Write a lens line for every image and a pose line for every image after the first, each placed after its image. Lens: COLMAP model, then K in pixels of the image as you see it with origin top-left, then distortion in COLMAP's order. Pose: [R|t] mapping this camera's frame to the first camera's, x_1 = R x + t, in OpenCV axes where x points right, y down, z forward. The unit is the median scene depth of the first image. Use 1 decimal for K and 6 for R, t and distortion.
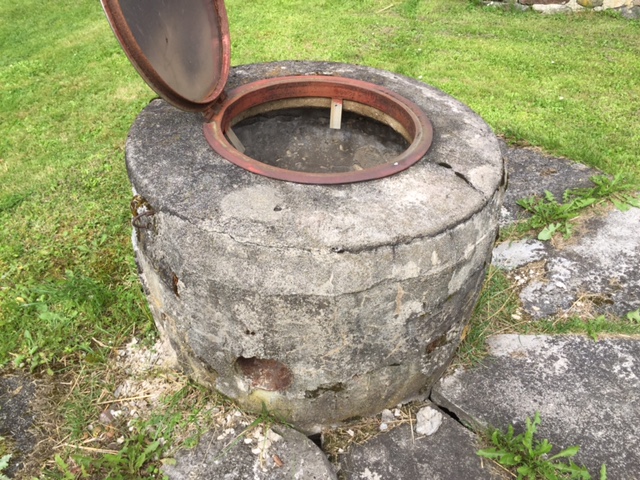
lens RADIAL K [[552.3, 0, 321.0], [0, 552.3, 238.2], [0, 0, 1]] dist [0.088363, -0.127990]
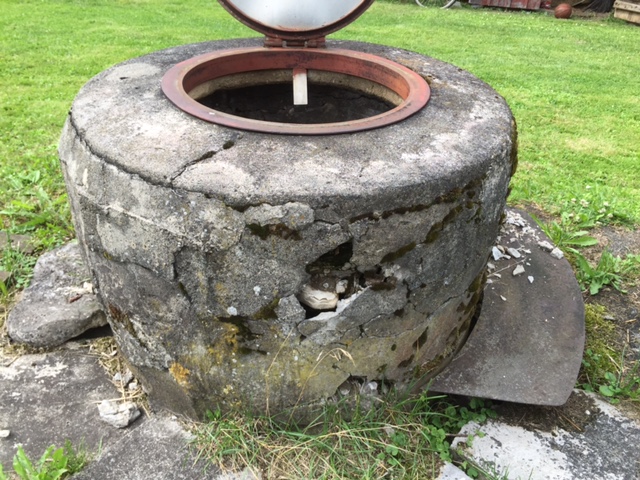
lens RADIAL K [[552.3, 0, 320.1], [0, 552.3, 236.5], [0, 0, 1]] dist [0.088363, -0.127990]
pose [[0.225174, 0.510256, -0.830021, 0.872975], [-0.632325, 0.724653, 0.273939, -0.302735], [0.741256, 0.463160, 0.485821, 0.734703]]
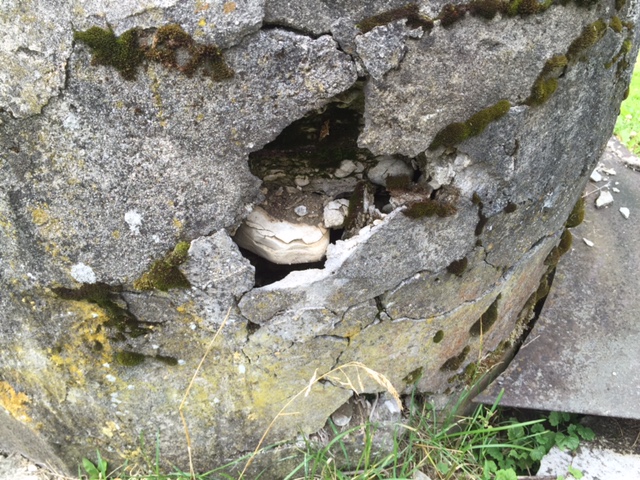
lens RADIAL K [[552.3, 0, 319.5], [0, 552.3, 244.6], [0, 0, 1]] dist [0.088363, -0.127990]
pose [[0.272758, 0.566386, -0.777695, 0.576623], [-0.626751, 0.717890, 0.303013, -0.155560], [0.729922, 0.404773, 0.550793, 0.956213]]
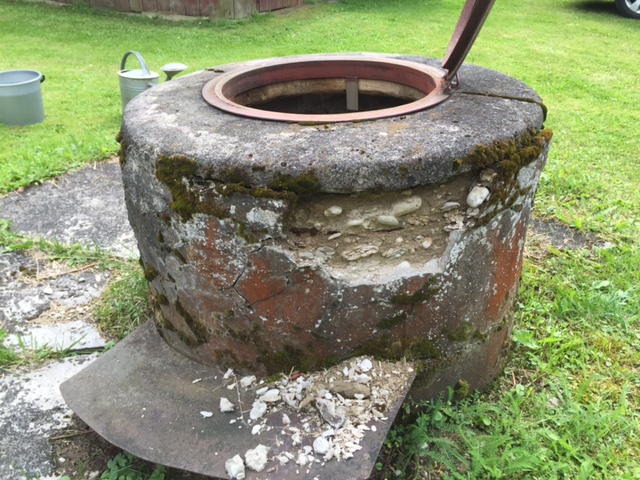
lens RADIAL K [[552.3, 0, 322.4], [0, 552.3, 238.2], [0, 0, 1]] dist [0.088363, -0.127990]
pose [[-0.999125, -0.031403, 0.027628, -0.029569], [0.013952, 0.372497, 0.927929, -0.992149], [-0.039431, 0.927502, -0.371733, 1.620227]]
